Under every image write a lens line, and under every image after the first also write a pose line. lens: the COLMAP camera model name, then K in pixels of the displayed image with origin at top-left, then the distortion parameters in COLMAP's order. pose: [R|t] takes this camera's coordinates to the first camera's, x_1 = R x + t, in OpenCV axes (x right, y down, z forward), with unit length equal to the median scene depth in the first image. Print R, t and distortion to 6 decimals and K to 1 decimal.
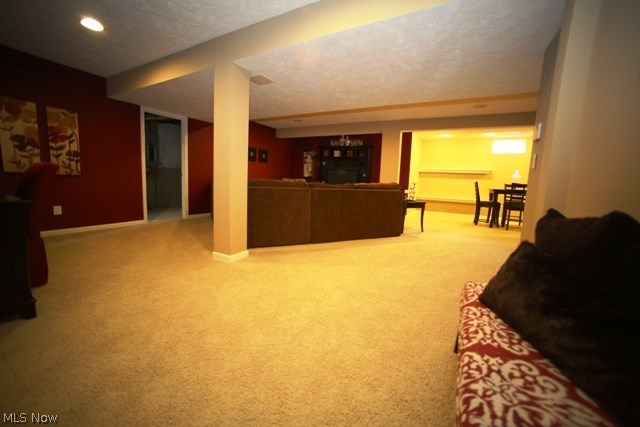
lens RADIAL K [[256.0, 0, 320.4], [0, 256.0, 214.5], [0, 0, 1]] dist [-0.000642, 0.000299]
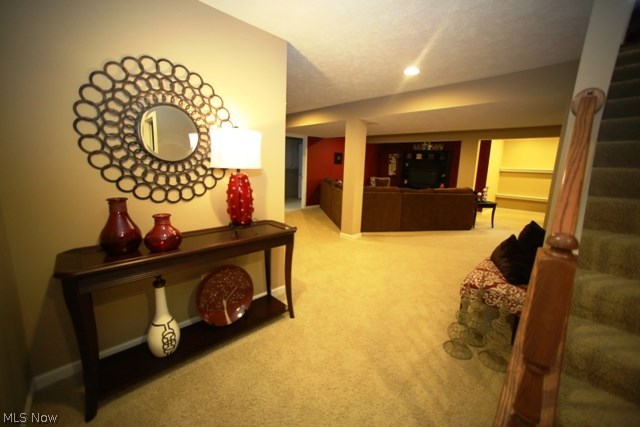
lens RADIAL K [[256.0, 0, 324.8], [0, 256.0, 206.9], [0, 0, 1]] dist [-0.000642, 0.000299]
pose [[0.964387, 0.036998, -0.261895, -0.065384], [-0.031921, 0.999211, 0.023614, -0.039004], [0.262562, -0.014413, 0.964808, -0.442243]]
